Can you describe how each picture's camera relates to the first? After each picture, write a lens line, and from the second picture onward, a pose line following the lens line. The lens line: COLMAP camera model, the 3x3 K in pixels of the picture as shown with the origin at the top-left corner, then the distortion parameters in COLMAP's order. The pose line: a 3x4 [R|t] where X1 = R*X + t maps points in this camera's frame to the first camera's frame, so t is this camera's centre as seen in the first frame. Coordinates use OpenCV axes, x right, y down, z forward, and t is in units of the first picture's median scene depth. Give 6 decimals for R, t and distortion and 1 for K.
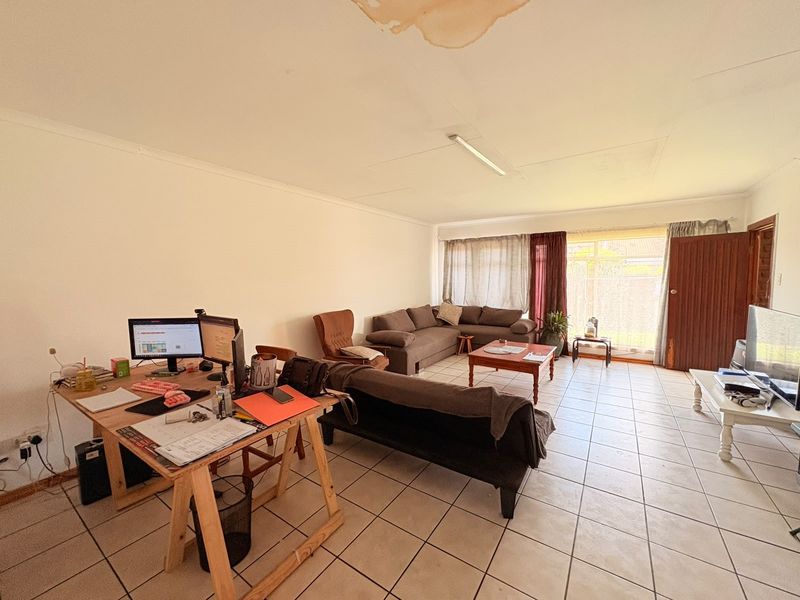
lens RADIAL K [[315.6, 0, 400.8], [0, 315.6, 300.0], [0, 0, 1]] dist [0.000490, -0.000118]
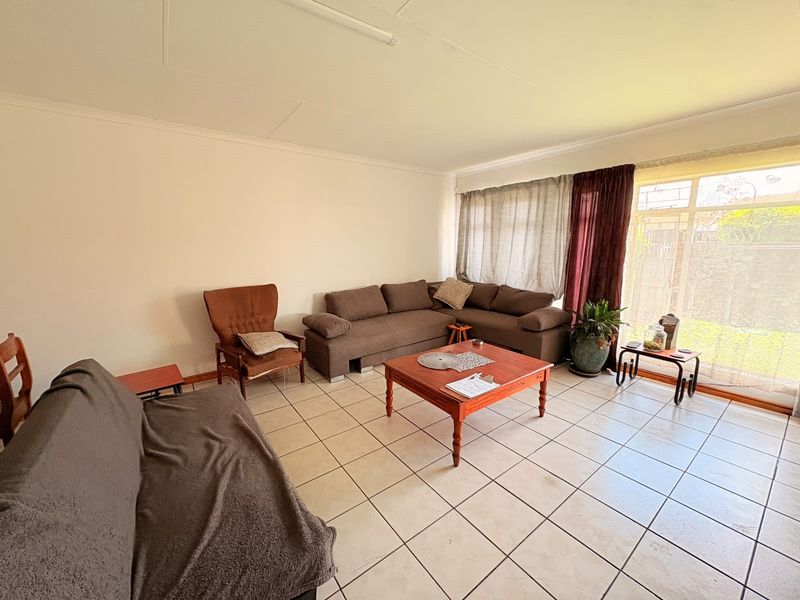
lens RADIAL K [[315.6, 0, 399.5], [0, 315.6, 301.0], [0, 0, 1]] dist [0.000490, -0.000118]
pose [[0.943344, 0.063004, -0.325781, 0.290186], [-0.027151, 0.993172, 0.113453, -0.020205], [0.330705, -0.098180, 0.938613, 0.260100]]
